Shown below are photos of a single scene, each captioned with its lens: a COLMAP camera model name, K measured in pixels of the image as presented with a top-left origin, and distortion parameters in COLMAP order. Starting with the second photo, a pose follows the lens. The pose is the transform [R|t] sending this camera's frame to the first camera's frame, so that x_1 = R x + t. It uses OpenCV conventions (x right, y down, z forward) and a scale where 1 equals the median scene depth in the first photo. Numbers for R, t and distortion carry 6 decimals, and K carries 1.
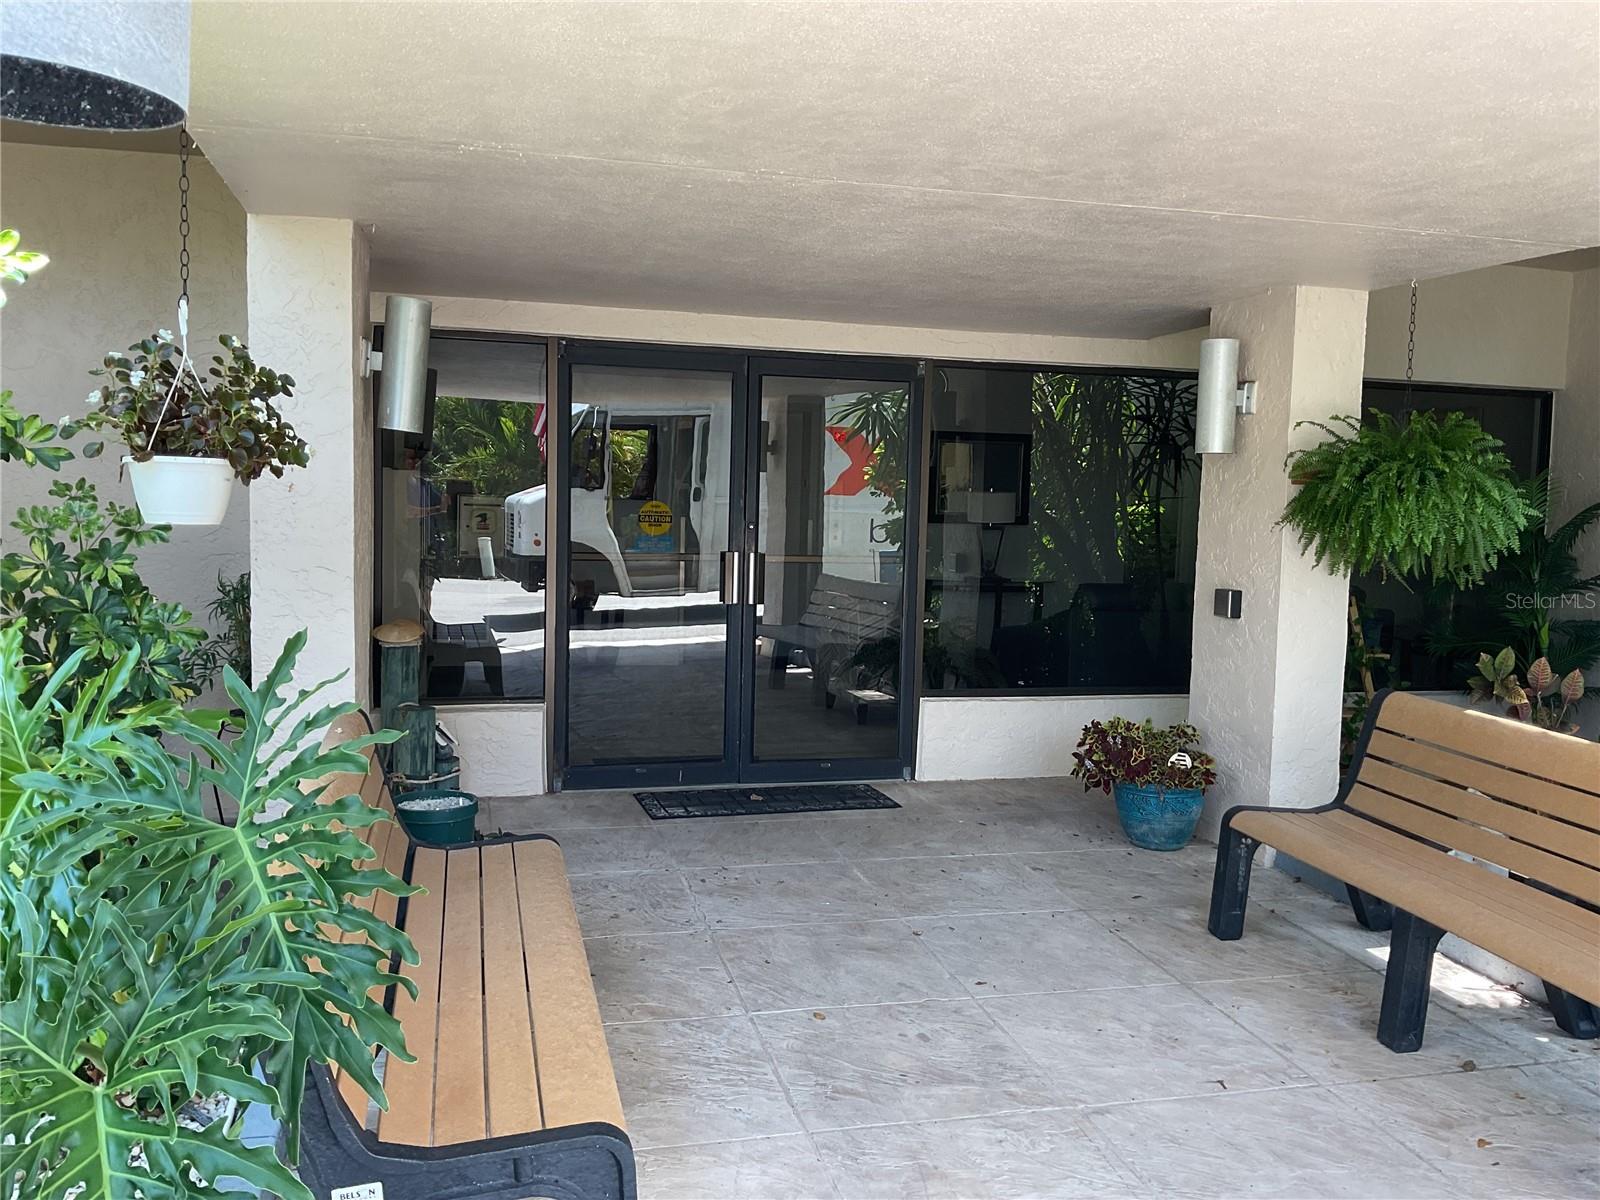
lens RADIAL K [[1325.0, 0, 790.1], [0, 1325.0, 606.8], [0, 0, 1]] dist [0.061579, -0.102495]
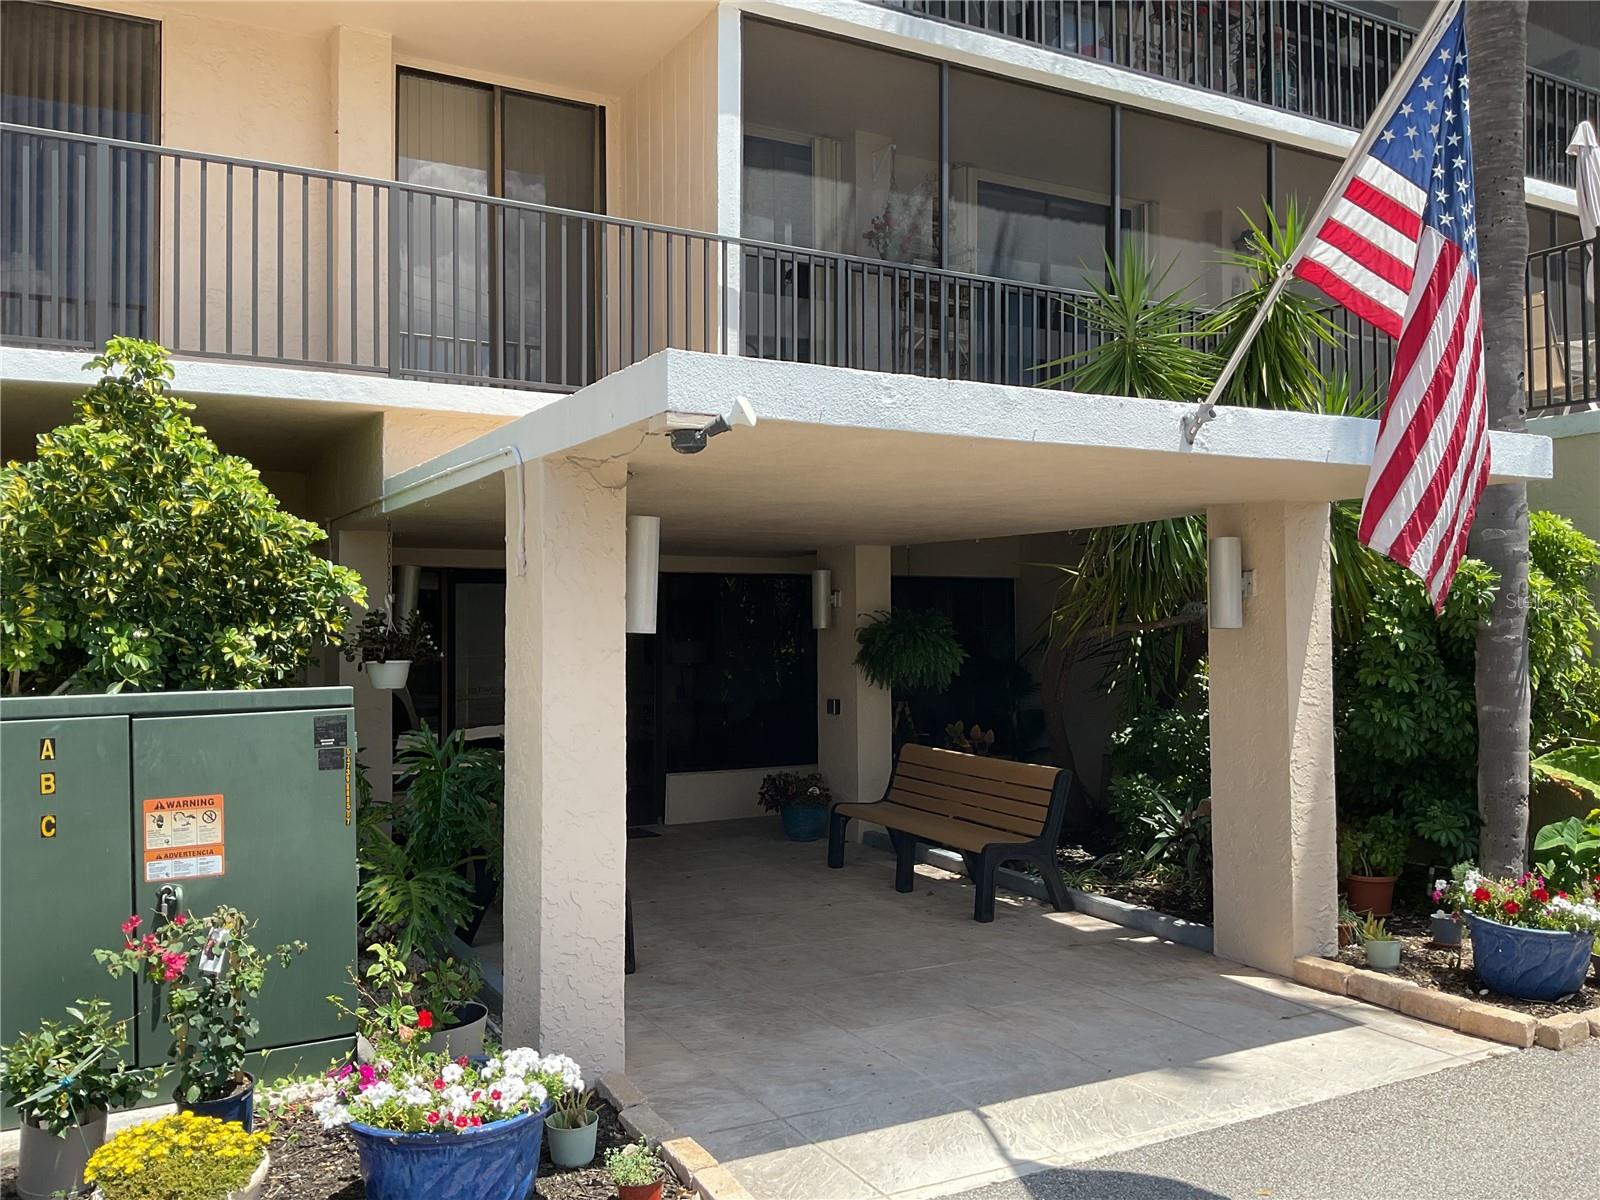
lens RADIAL K [[1325.0, 0, 790.1], [0, 1325.0, 606.8], [0, 0, 1]] dist [0.061579, -0.102495]
pose [[0.967401, -0.028096, 0.251686, -0.217769], [0.053108, 0.994235, -0.093142, 0.030860], [-0.247618, 0.103472, 0.963316, -0.880144]]
